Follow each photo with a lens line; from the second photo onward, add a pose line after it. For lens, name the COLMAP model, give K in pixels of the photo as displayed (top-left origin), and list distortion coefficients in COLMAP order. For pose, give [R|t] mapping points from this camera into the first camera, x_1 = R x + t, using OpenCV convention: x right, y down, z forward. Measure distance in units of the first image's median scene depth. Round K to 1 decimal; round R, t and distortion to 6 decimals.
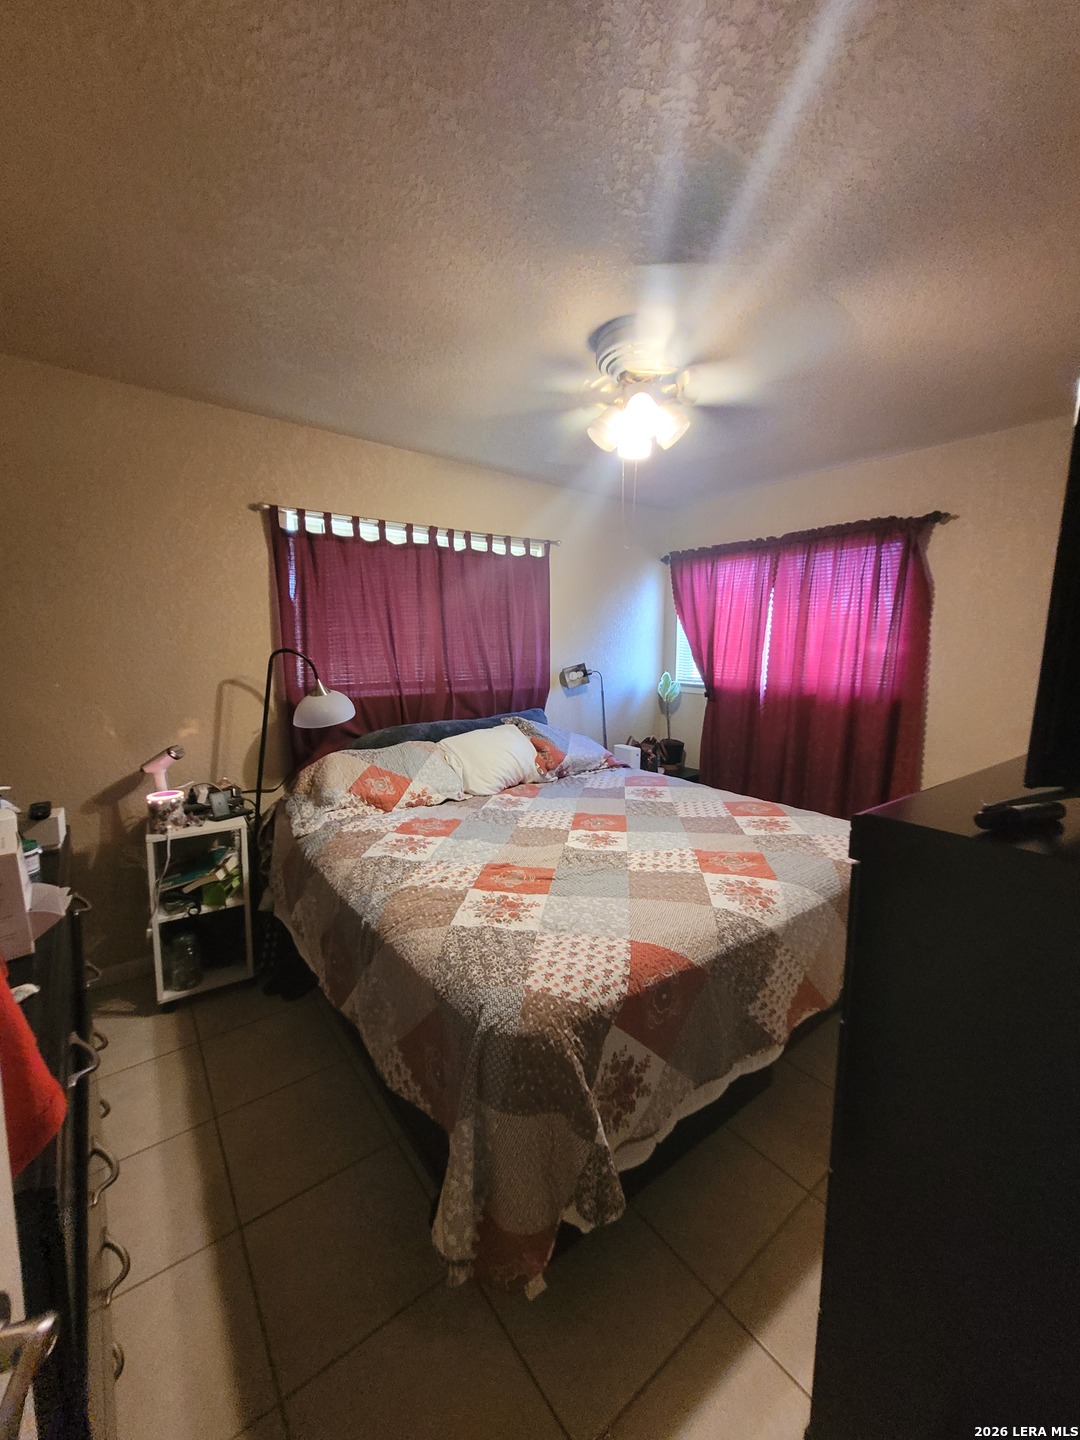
lens RADIAL K [[563.2, 0, 538.2], [0, 563.2, 725.3], [0, 0, 1]] dist [0.015301, -0.002084]
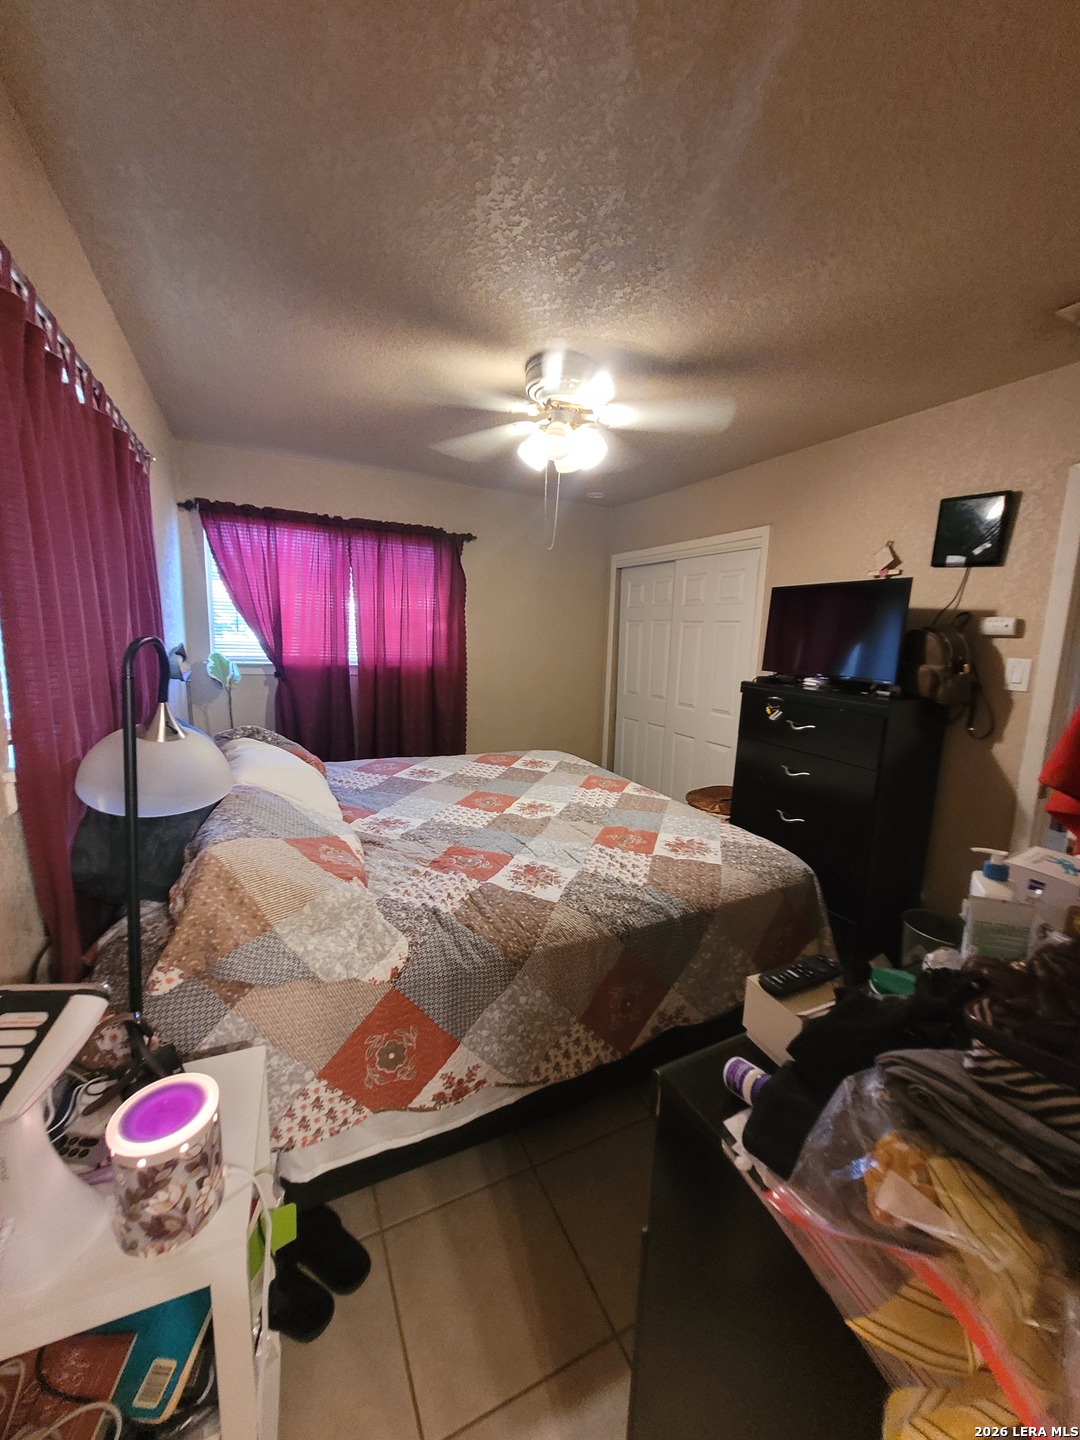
lens RADIAL K [[563.2, 0, 542.2], [0, 563.2, 722.2], [0, 0, 1]] dist [0.015301, -0.002084]
pose [[0.179734, -0.161114, 0.970432, -0.764171], [0.101366, 0.984279, 0.144639, -0.099693], [-0.978479, 0.072372, 0.193239, 0.613101]]
